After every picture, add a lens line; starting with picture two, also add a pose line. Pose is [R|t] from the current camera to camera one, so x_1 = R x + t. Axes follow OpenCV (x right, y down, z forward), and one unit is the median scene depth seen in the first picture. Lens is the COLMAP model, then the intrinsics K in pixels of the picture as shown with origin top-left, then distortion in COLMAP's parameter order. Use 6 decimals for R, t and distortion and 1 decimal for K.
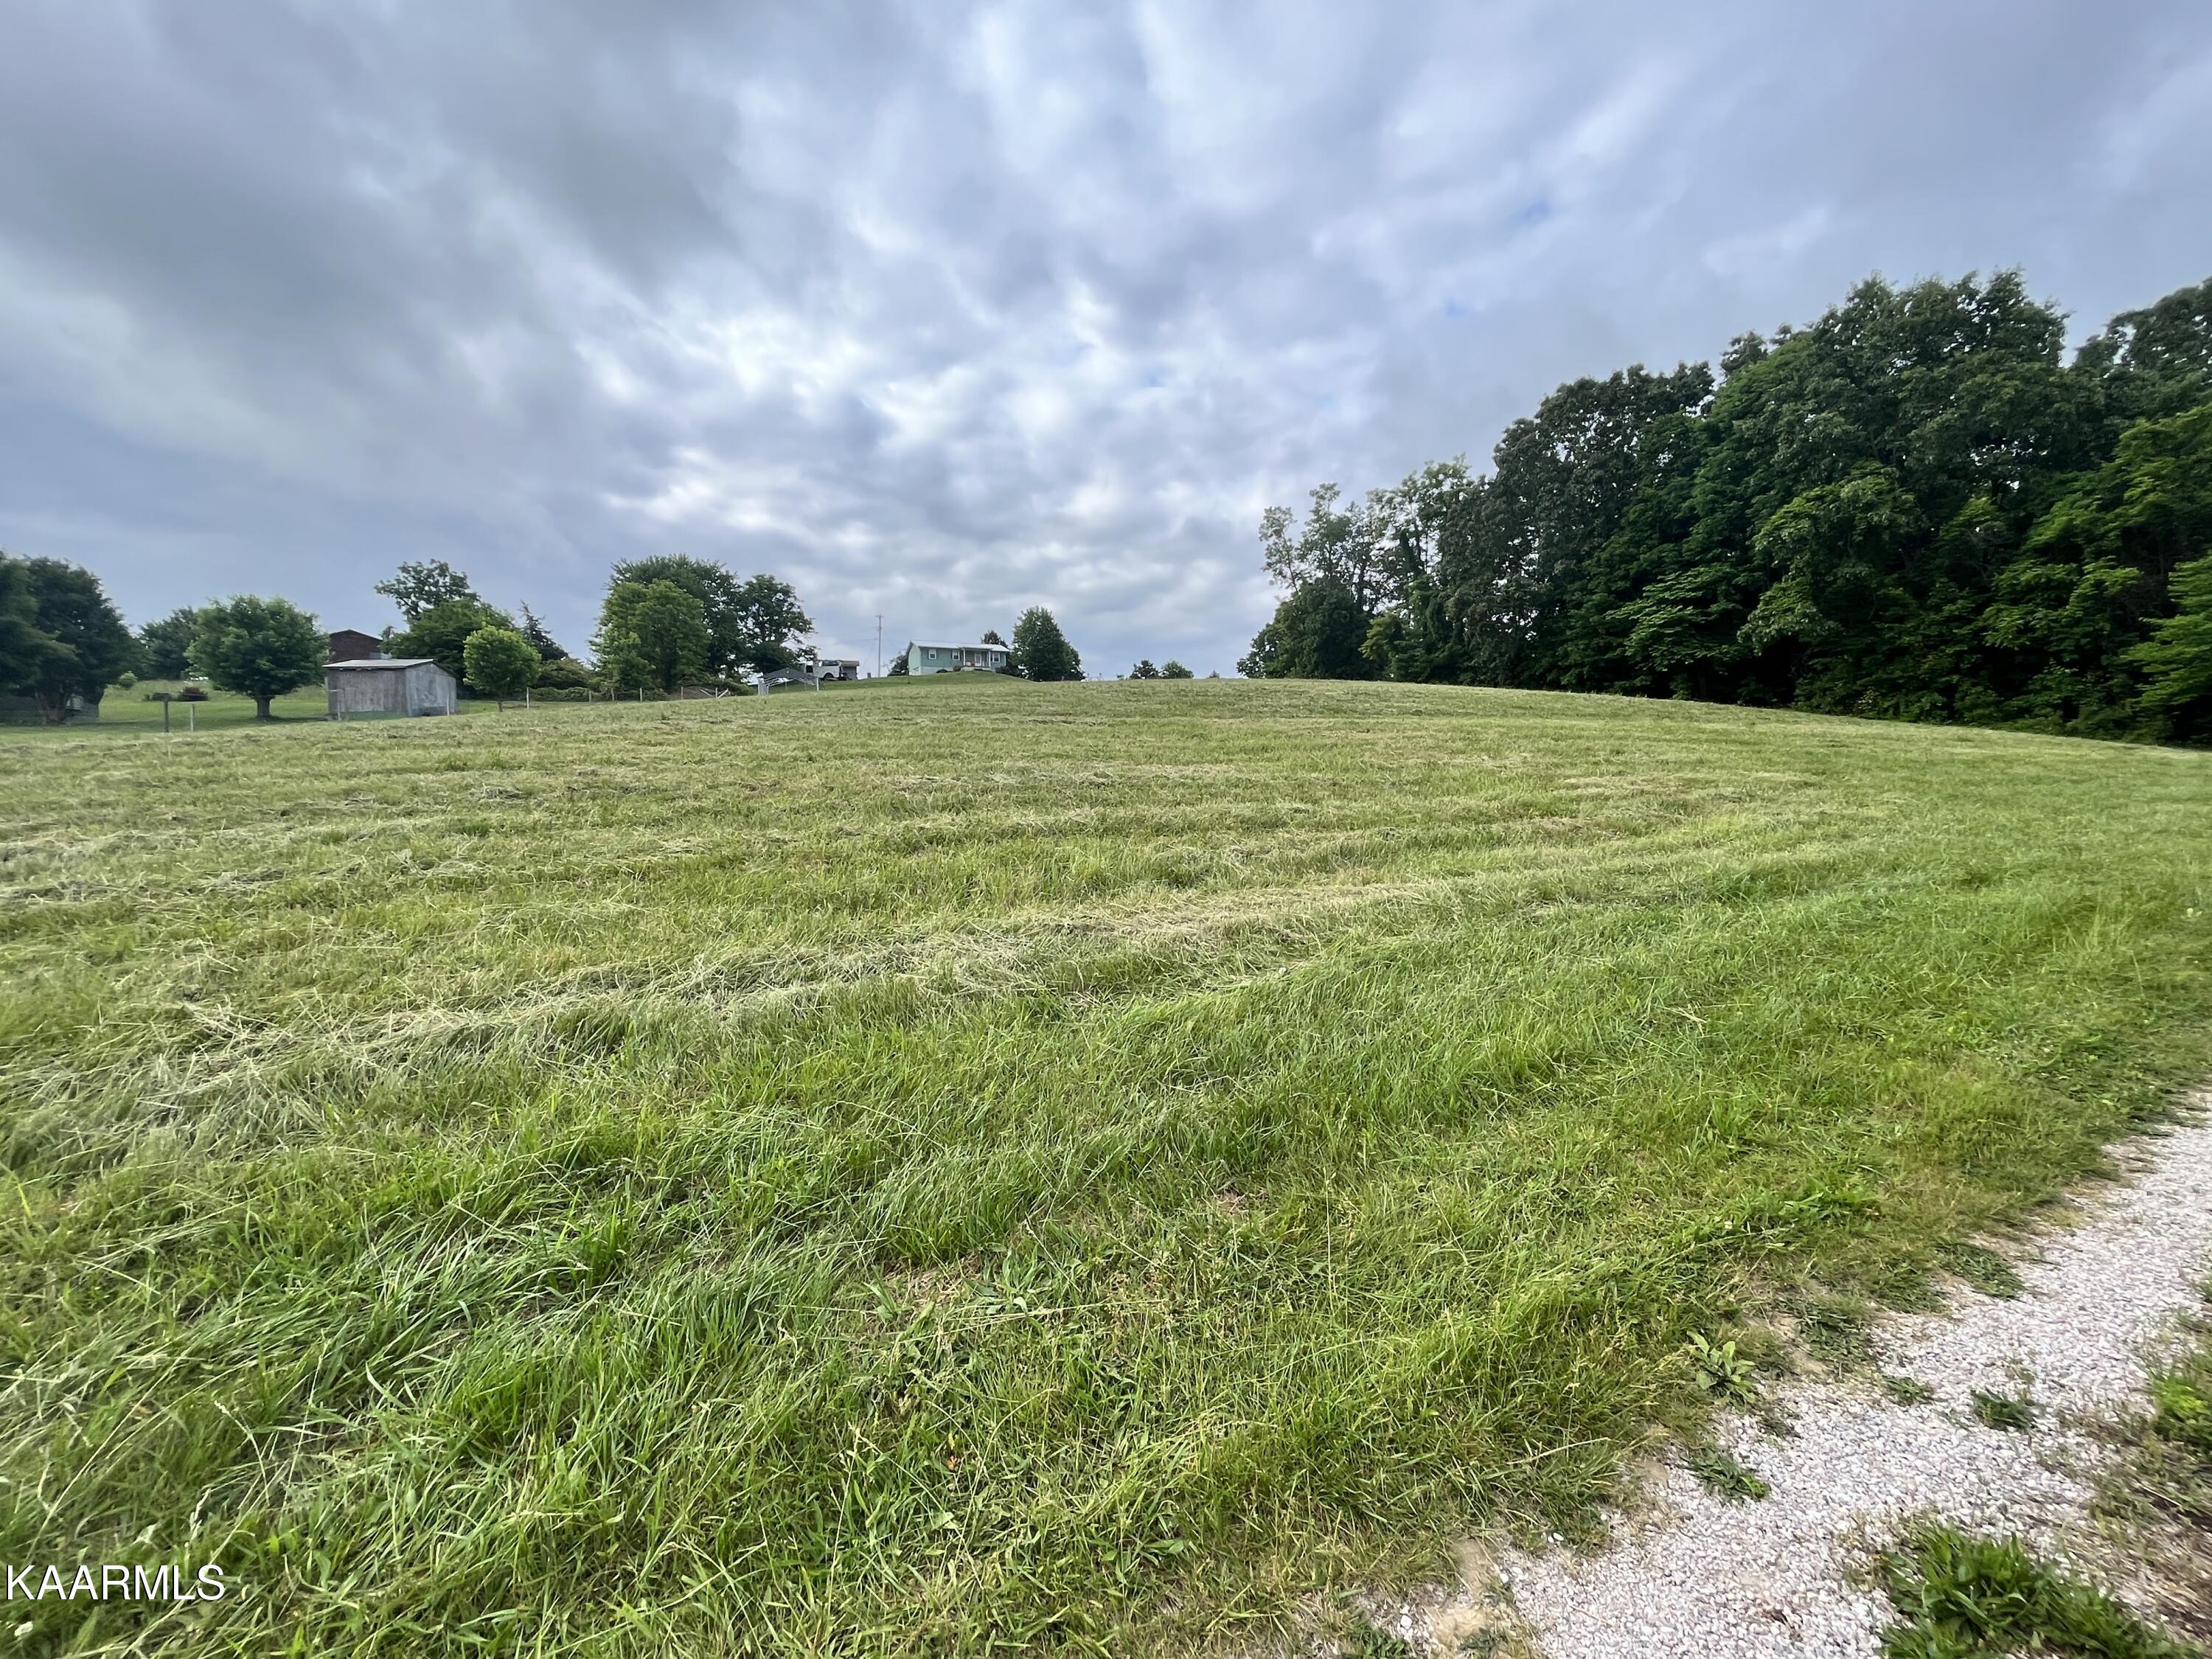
lens RADIAL K [[938.5, 0, 1113.4], [0, 938.5, 837.9], [0, 0, 1]] dist [0.002919, 0.000320]
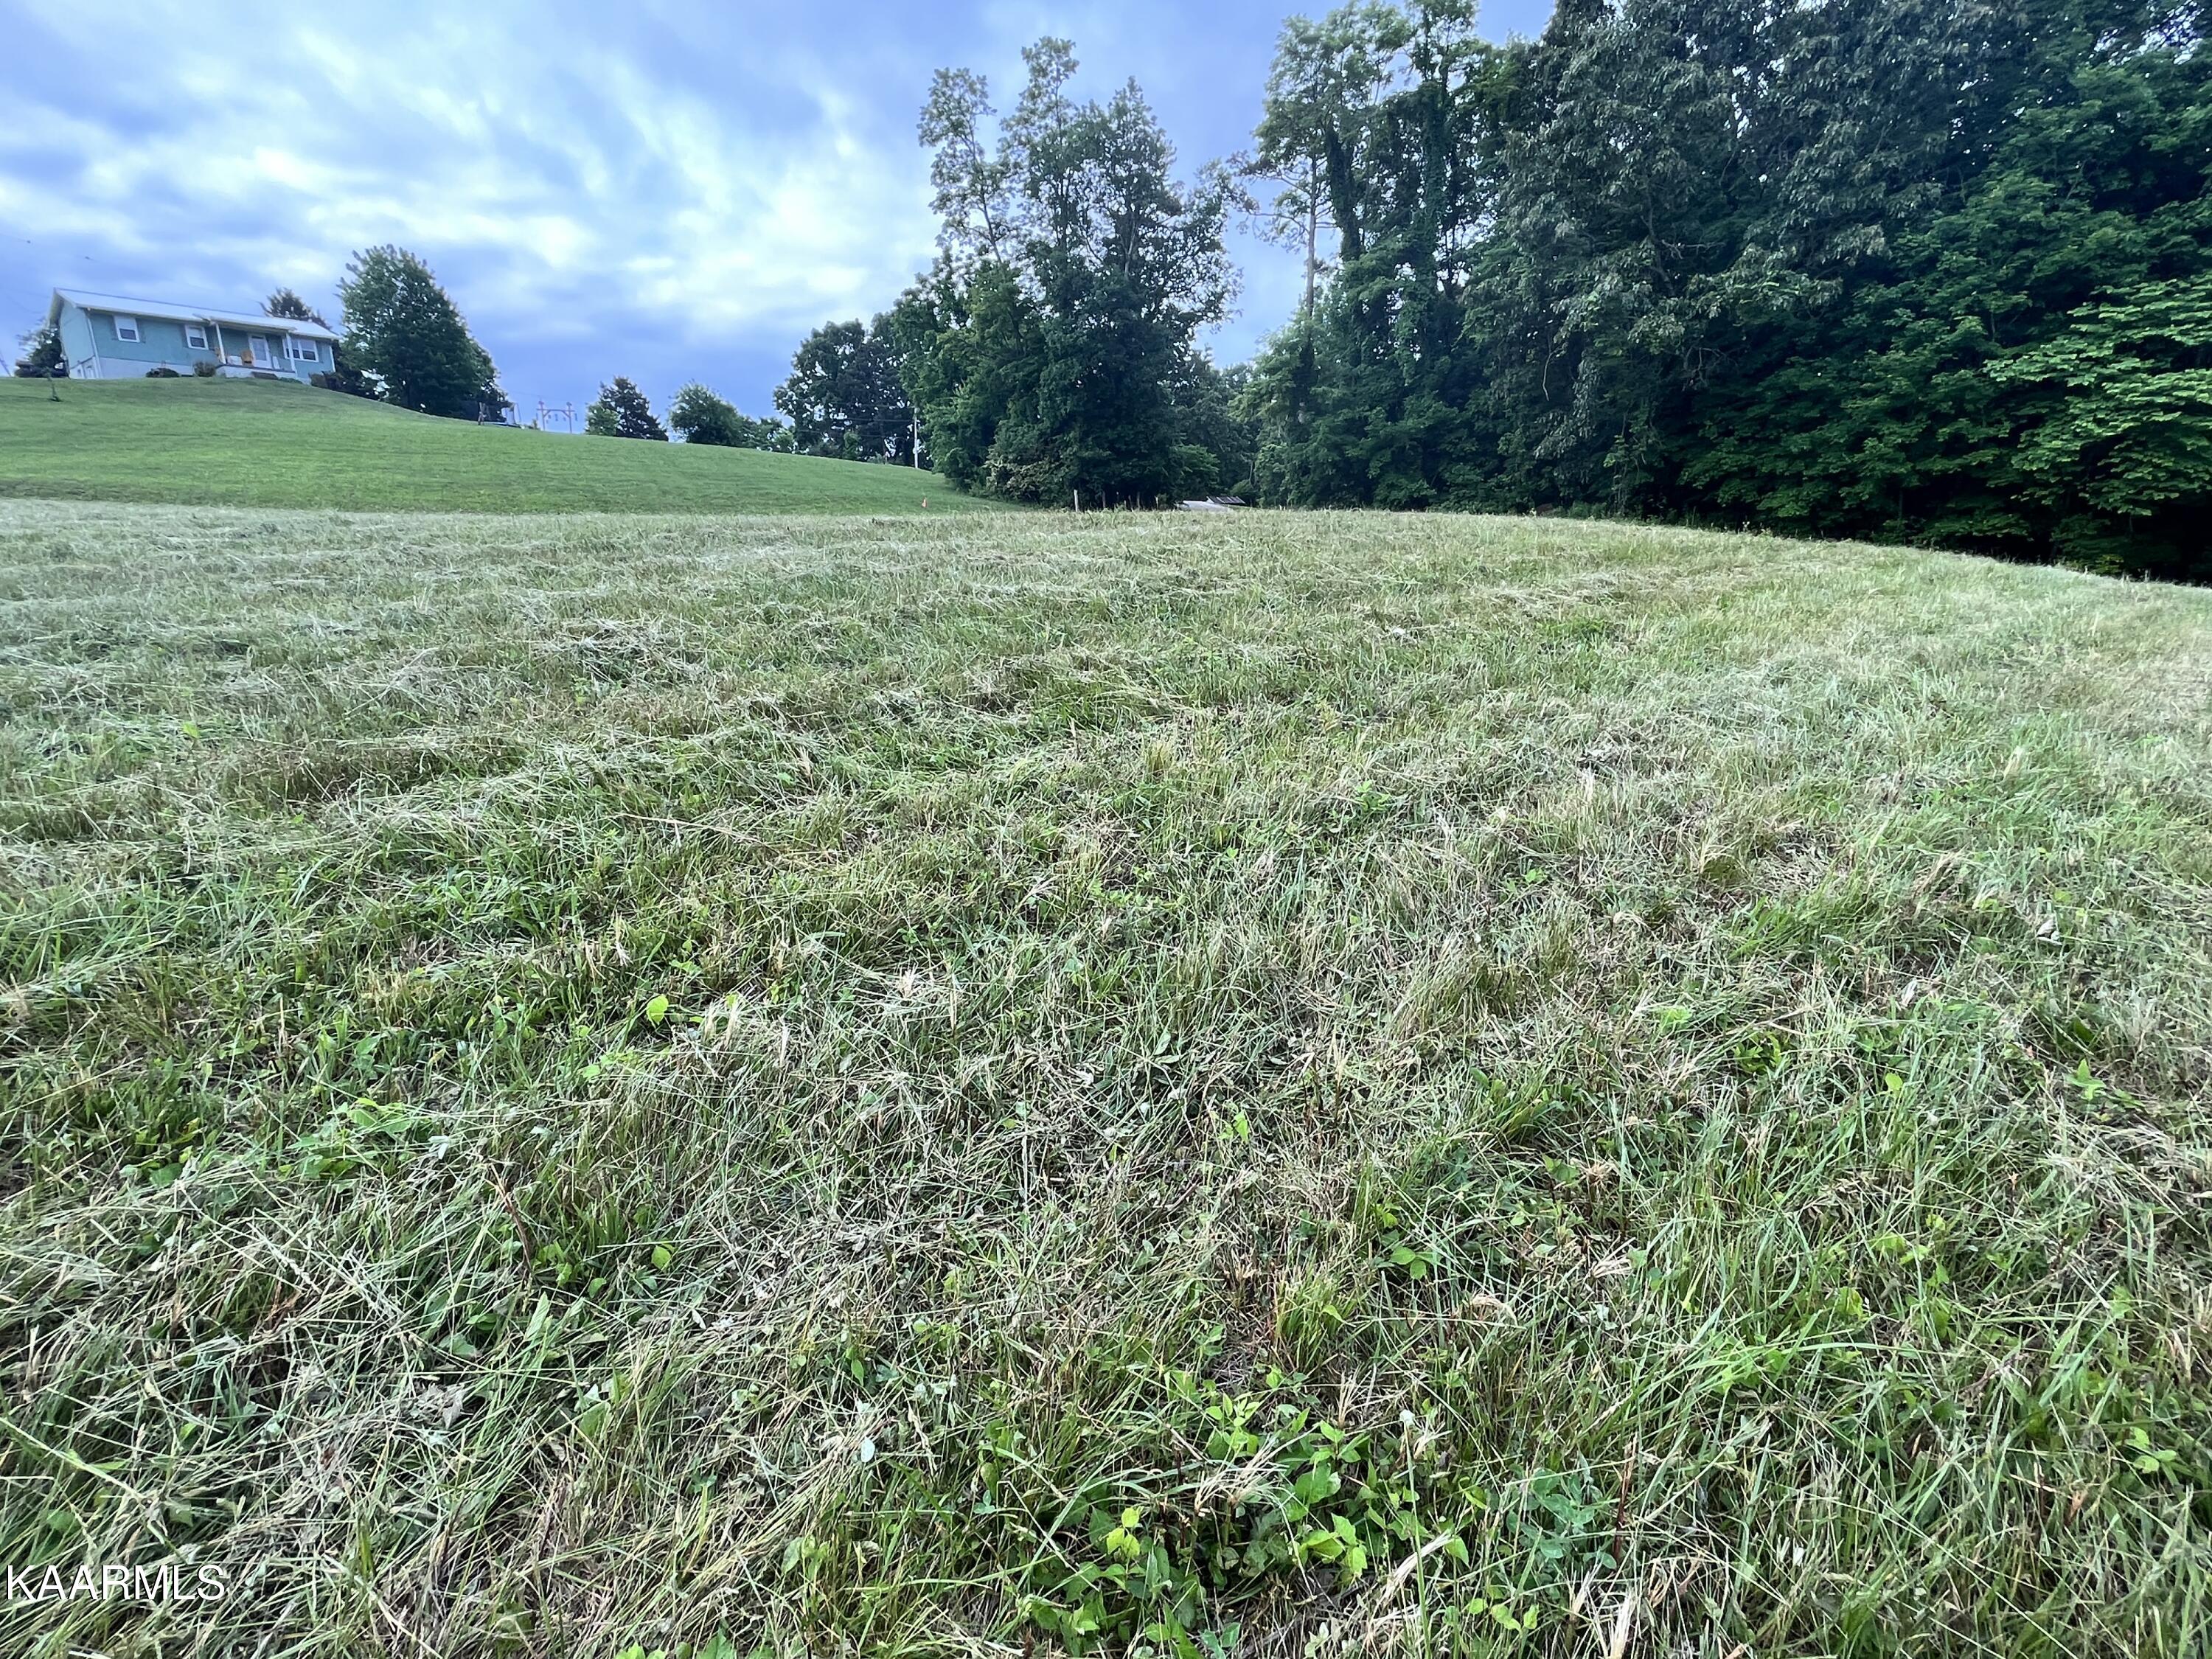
lens RADIAL K [[1090.7, 0, 1105.1], [0, 1090.7, 828.7], [0, 0, 1]] dist [-0.004804, 0.001456]
pose [[0.886378, -0.109326, 0.449869, -0.044297], [0.020313, 0.979966, 0.198127, -0.060745], [-0.462517, -0.166477, 0.870841, 0.318947]]
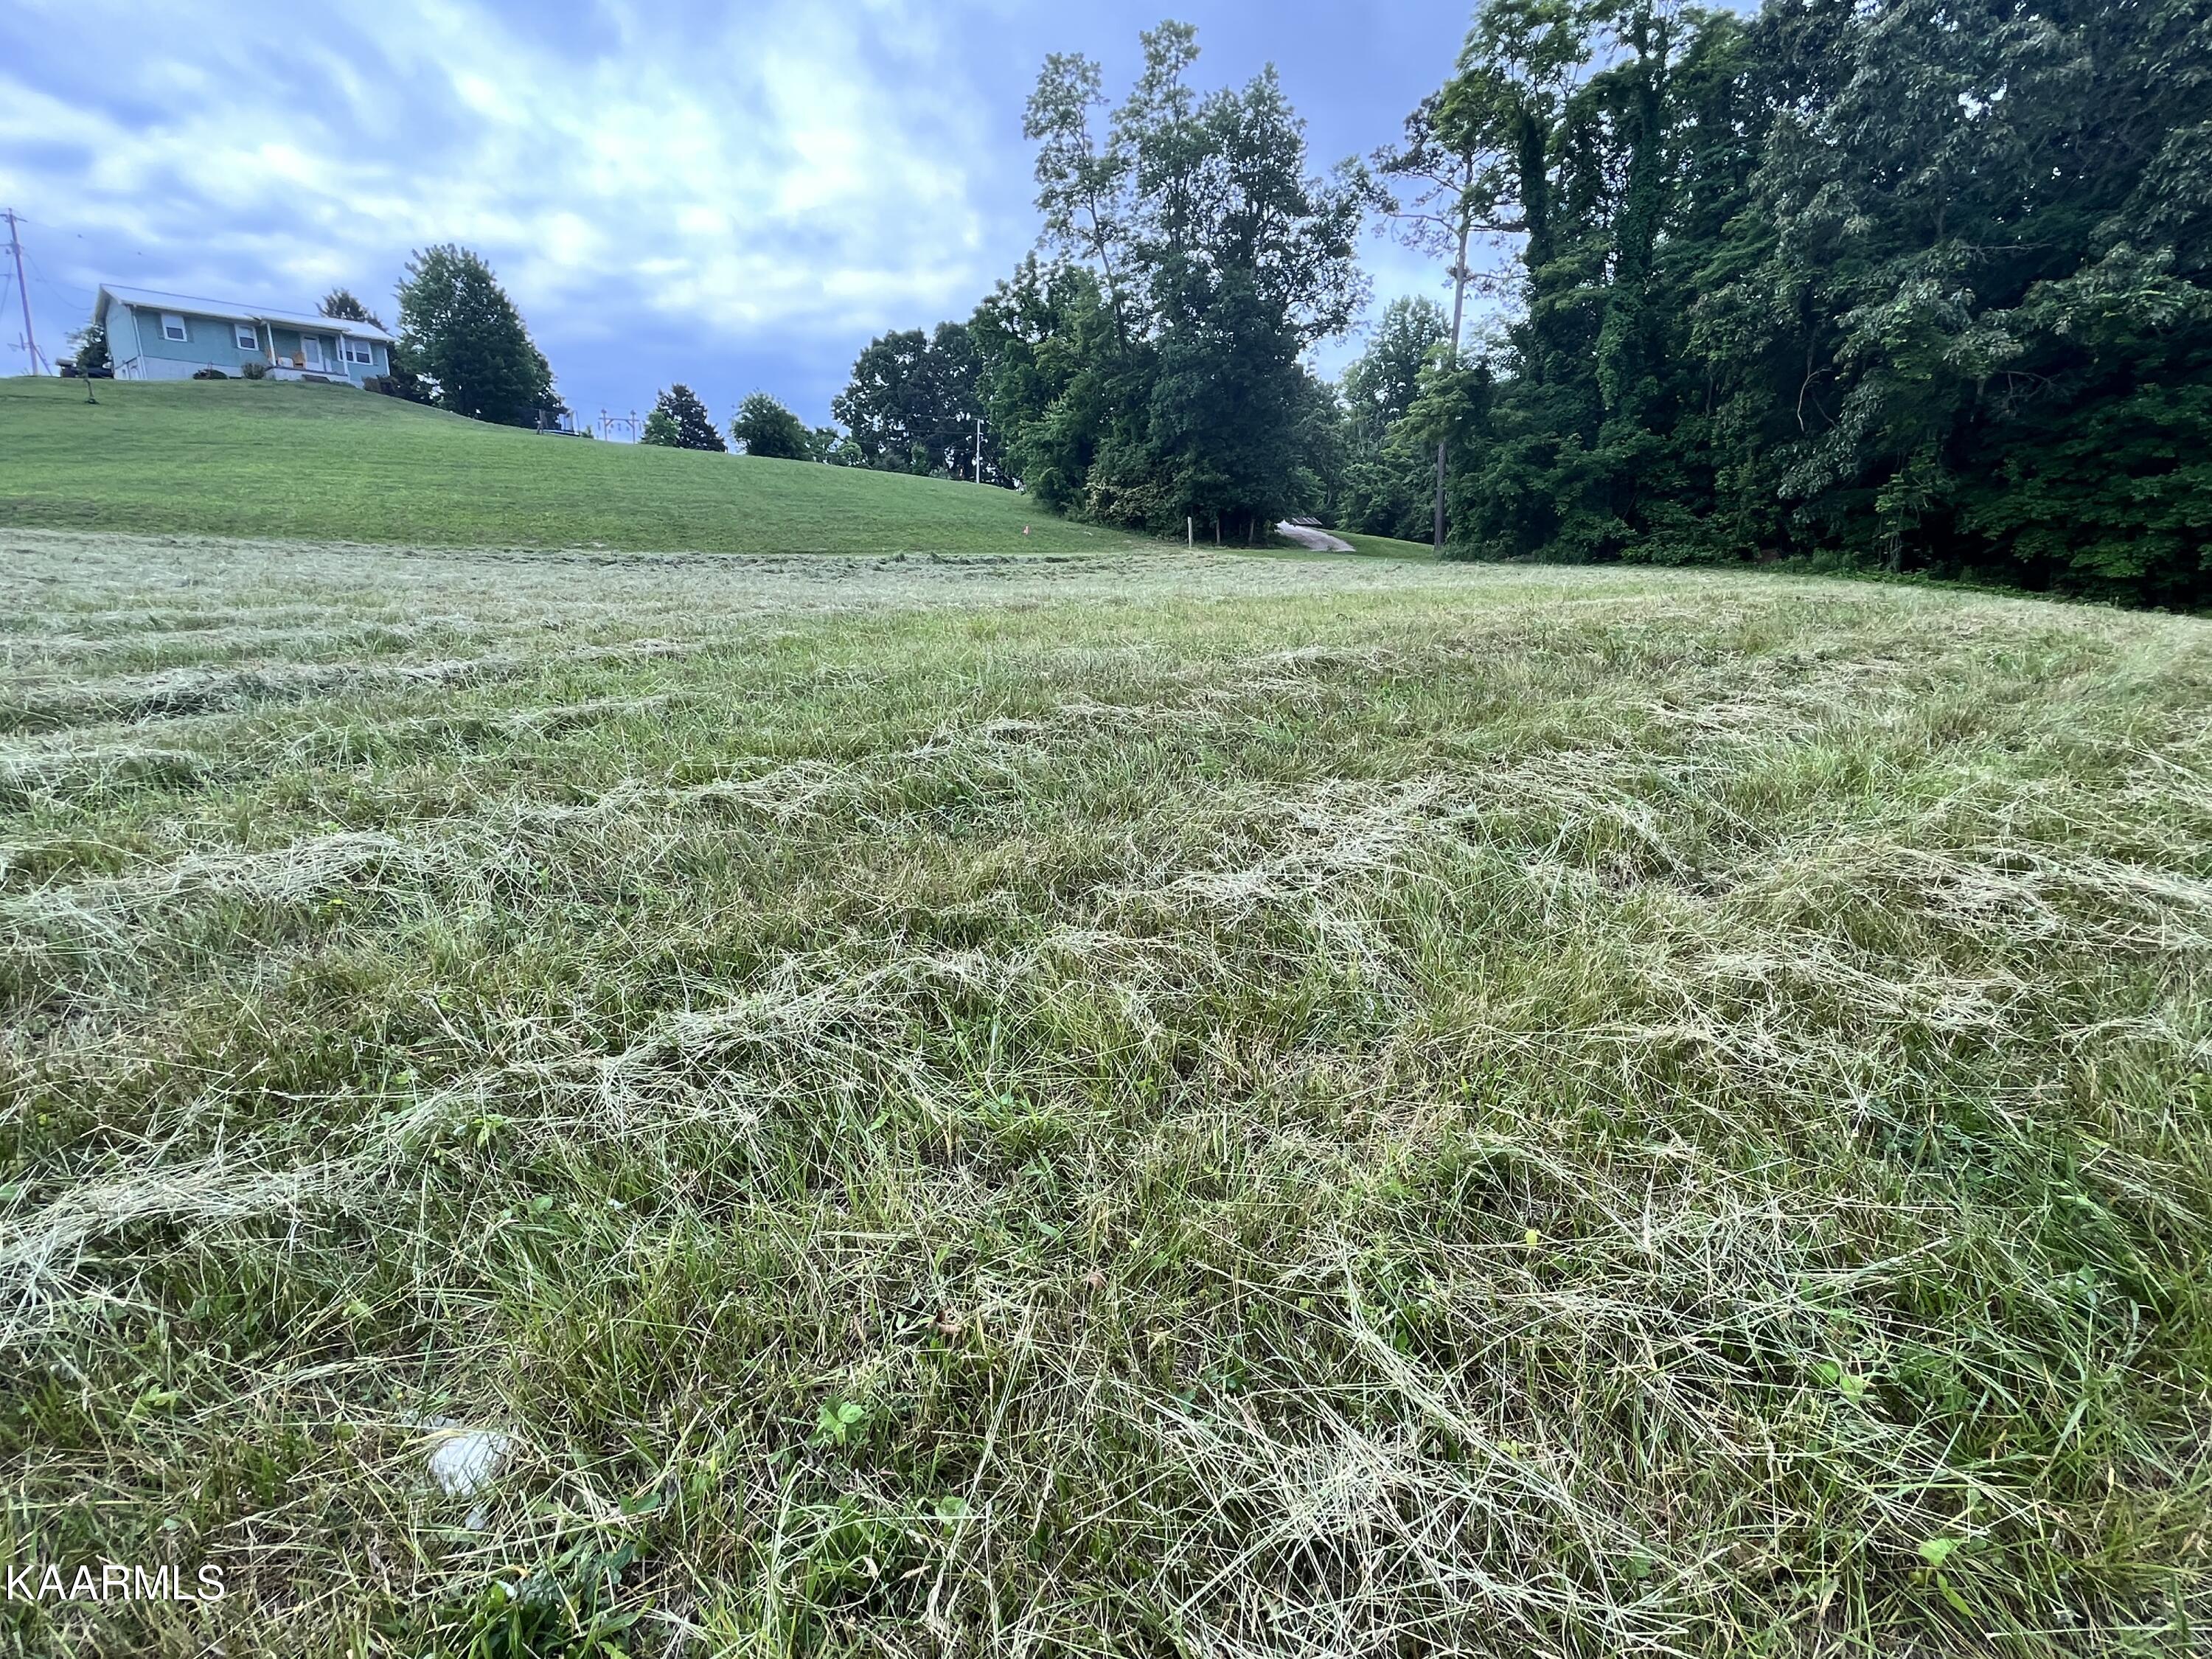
lens RADIAL K [[1090.7, 0, 1095.0], [0, 1090.7, 825.0], [0, 0, 1]] dist [-0.004804, 0.001456]
pose [[0.902686, -0.080537, 0.422695, -0.049611], [0.000648, 0.982582, 0.185829, -0.071643], [-0.430299, -0.167472, 0.887015, 0.375135]]
